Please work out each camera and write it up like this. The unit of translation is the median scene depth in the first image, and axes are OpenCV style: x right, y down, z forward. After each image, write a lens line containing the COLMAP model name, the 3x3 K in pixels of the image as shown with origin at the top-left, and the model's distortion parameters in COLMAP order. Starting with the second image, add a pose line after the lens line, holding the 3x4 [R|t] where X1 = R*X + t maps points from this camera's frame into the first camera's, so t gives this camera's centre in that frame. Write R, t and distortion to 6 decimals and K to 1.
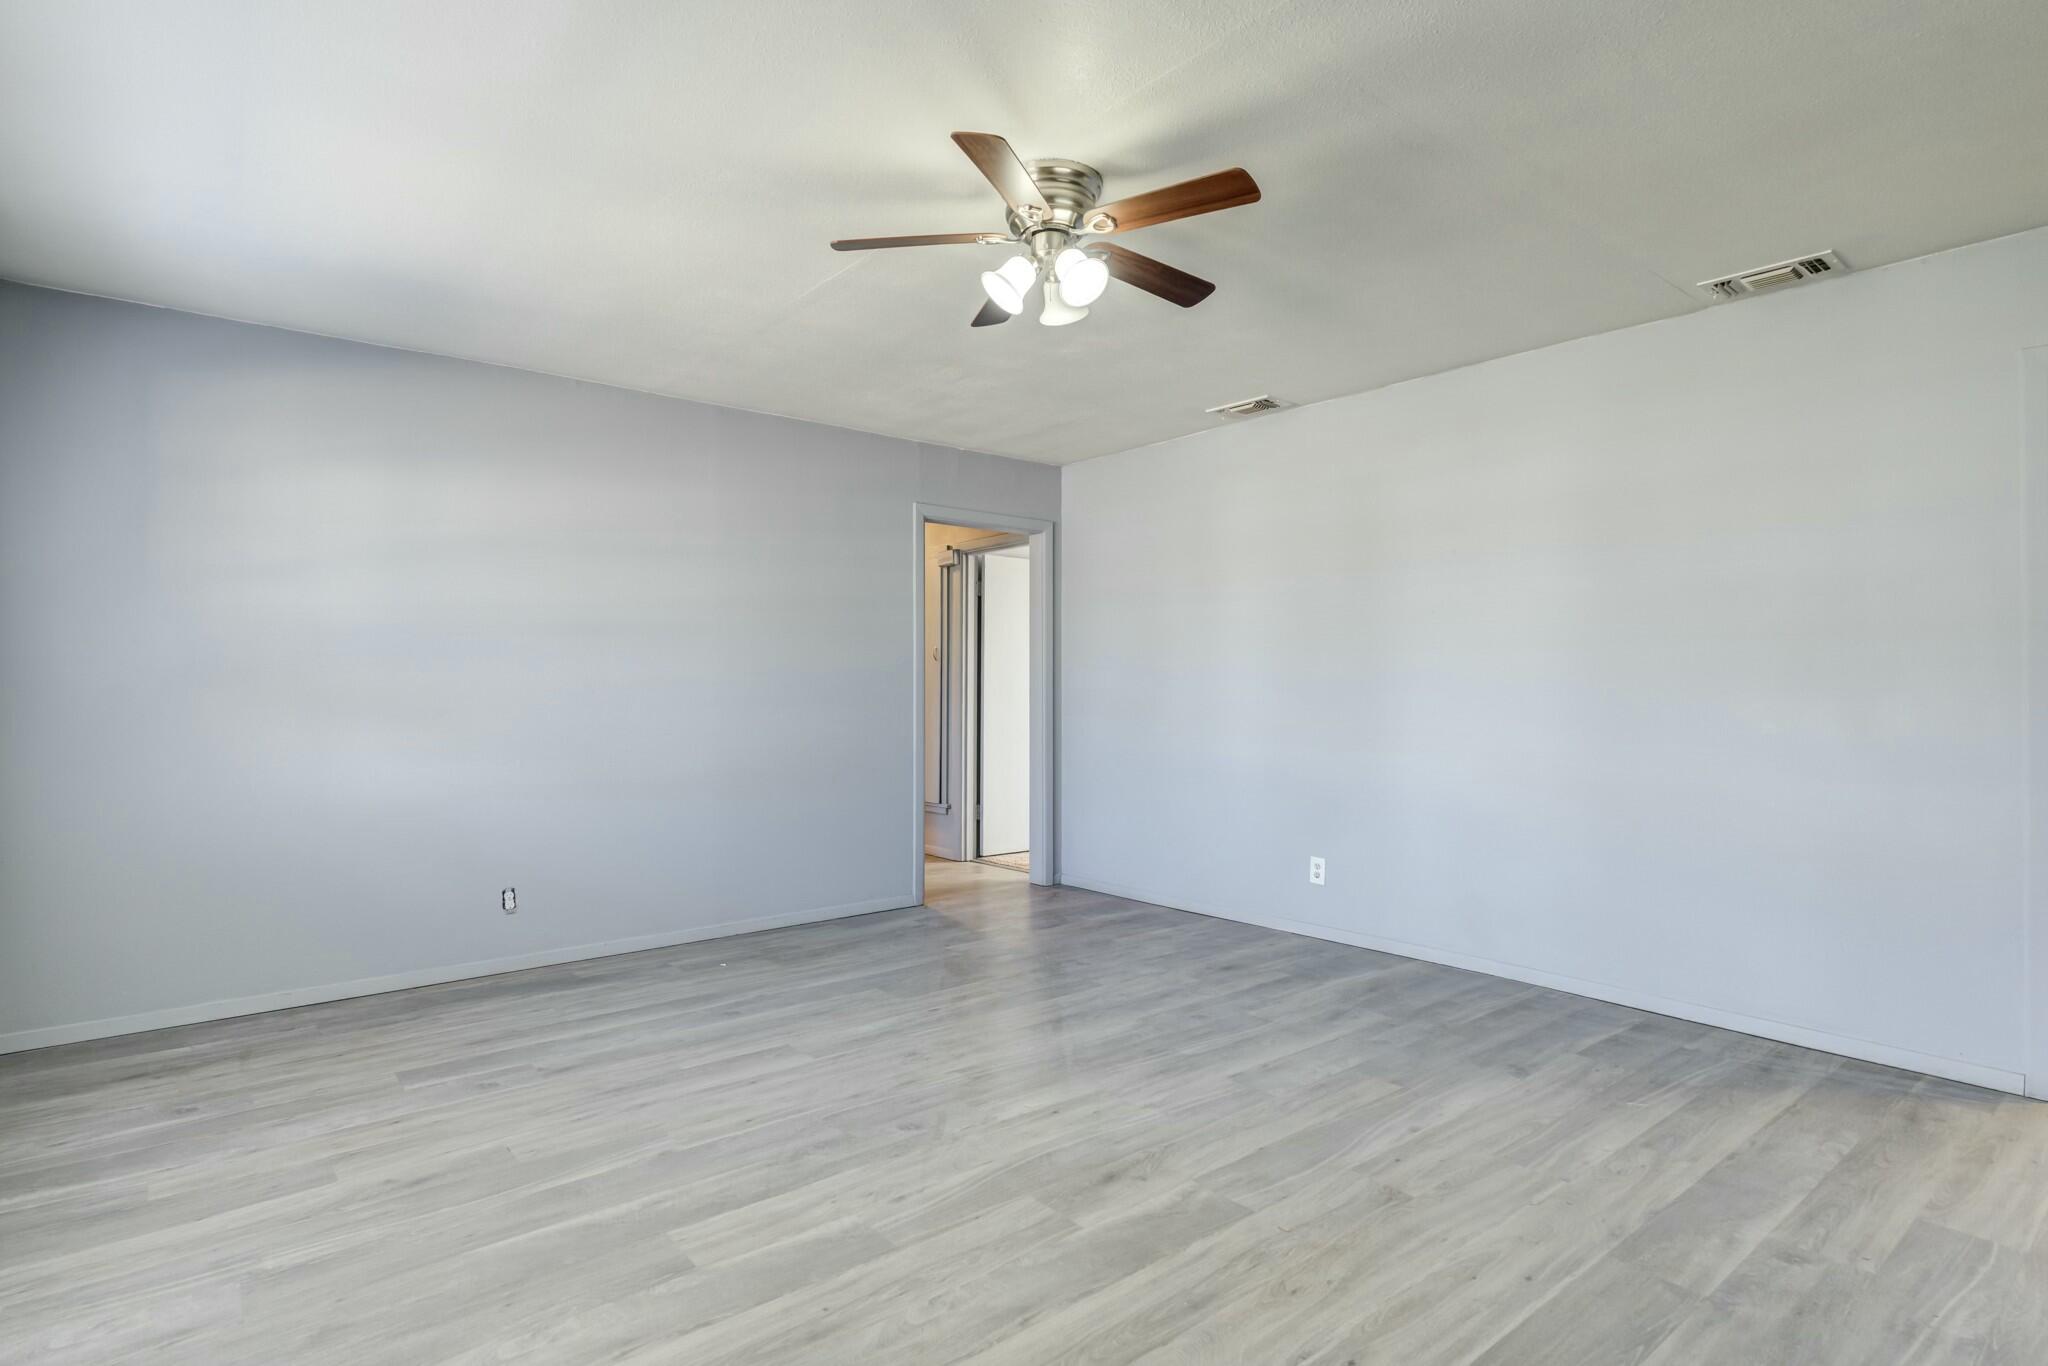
lens RADIAL K [[1055.2, 0, 1040.4], [0, 1055.2, 702.6], [0, 0, 1]] dist [-0.001517, -0.003067]
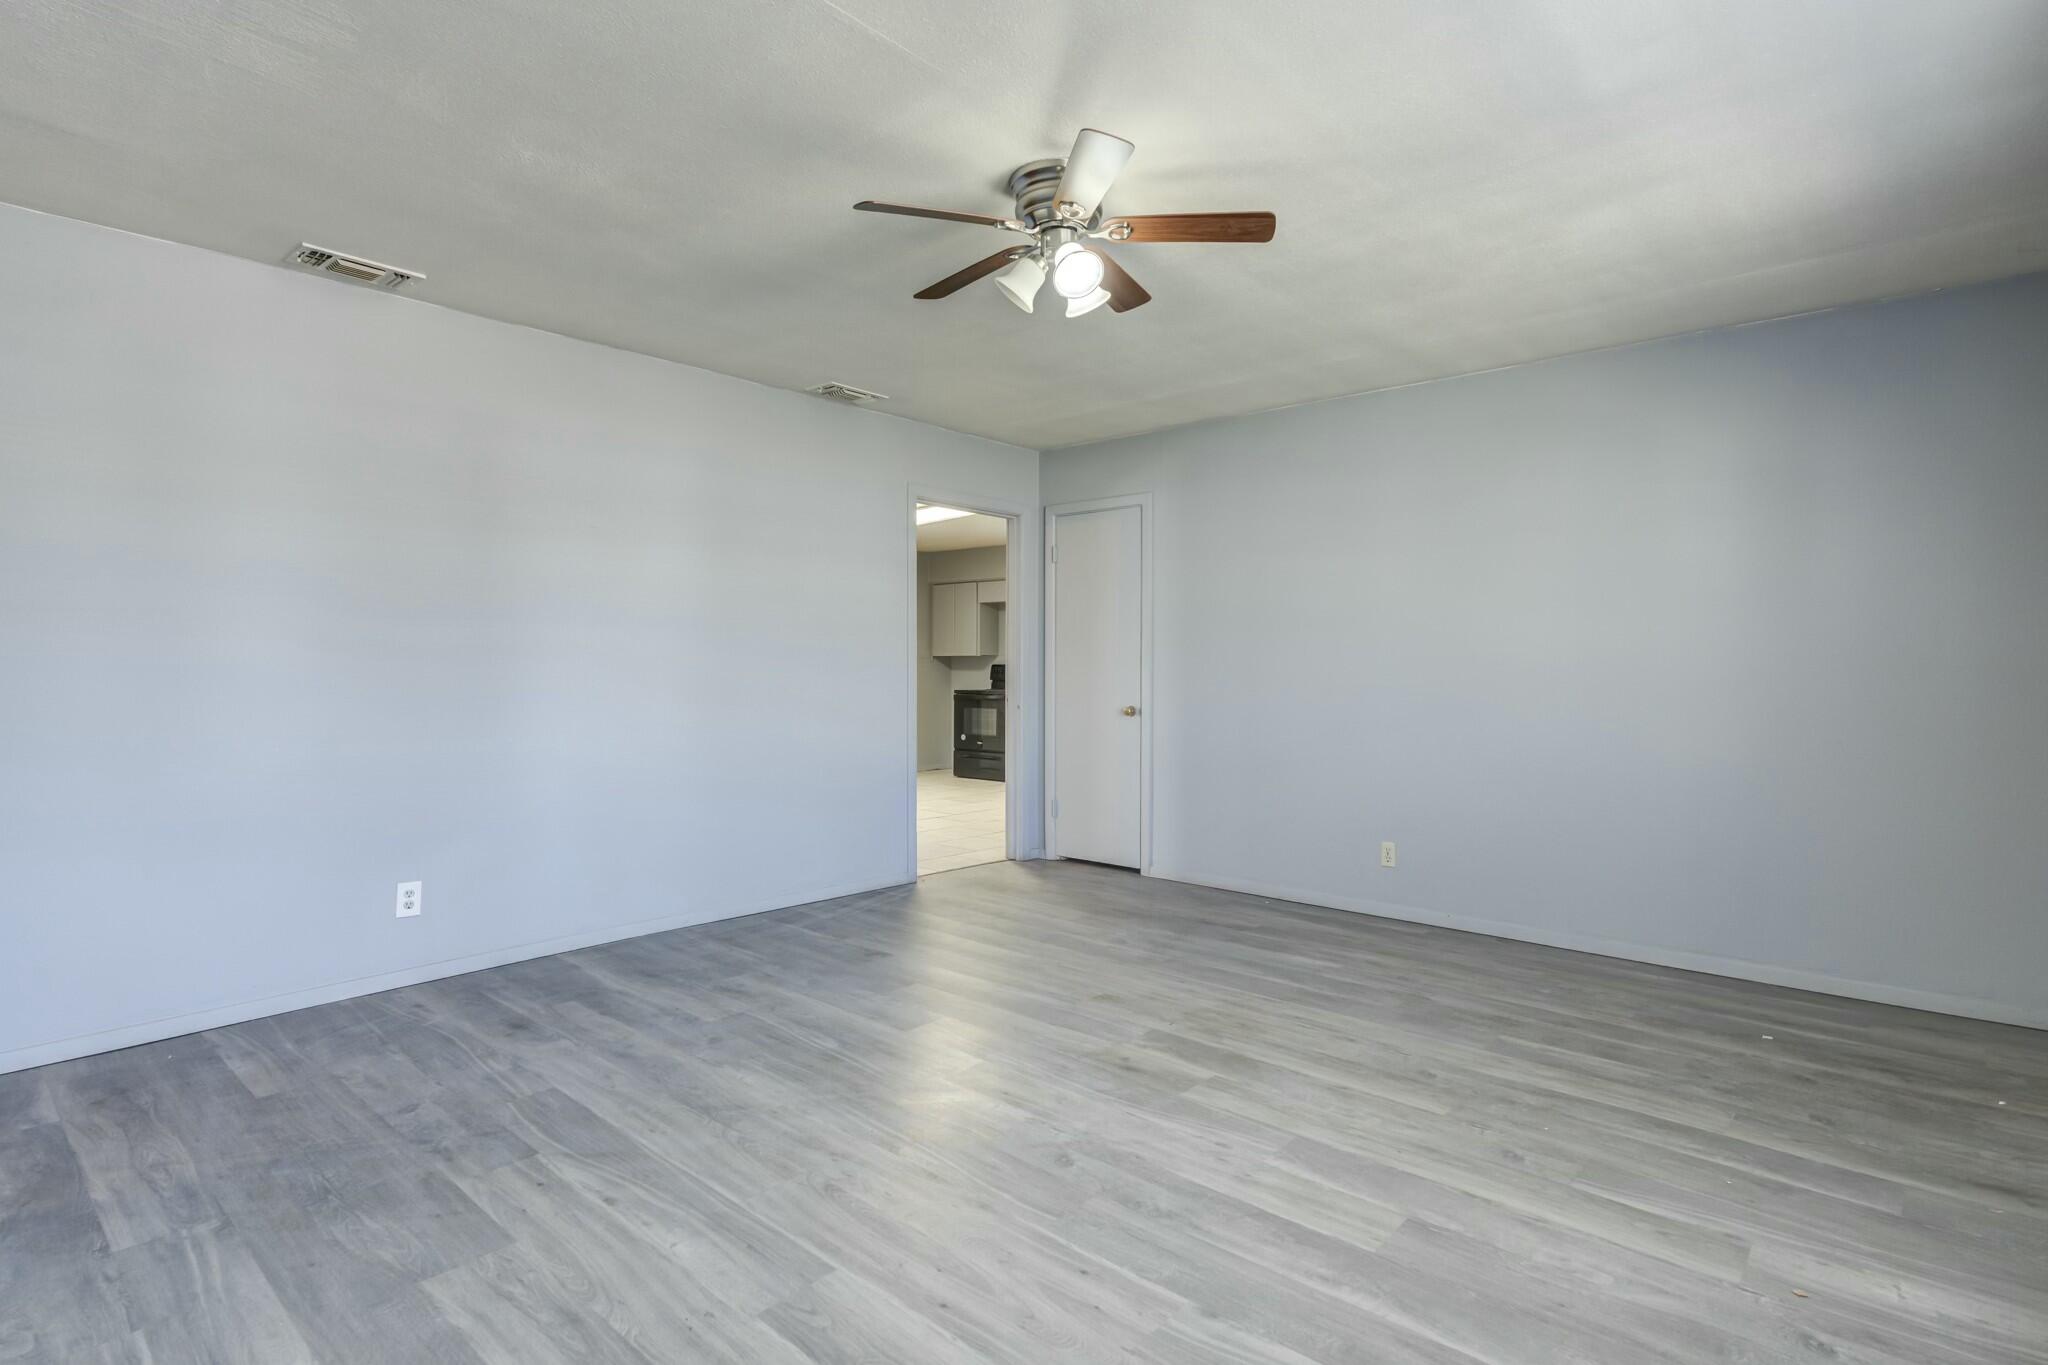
lens RADIAL K [[1036.0, 0, 1021.4], [0, 1036.0, 671.4], [0, 0, 1]] dist [0.001528, -0.003741]
pose [[-0.137929, -0.010199, 0.990390, -0.854254], [0.015518, 0.999802, 0.012457, -0.017855], [-0.990321, 0.017087, -0.137744, 1.003772]]
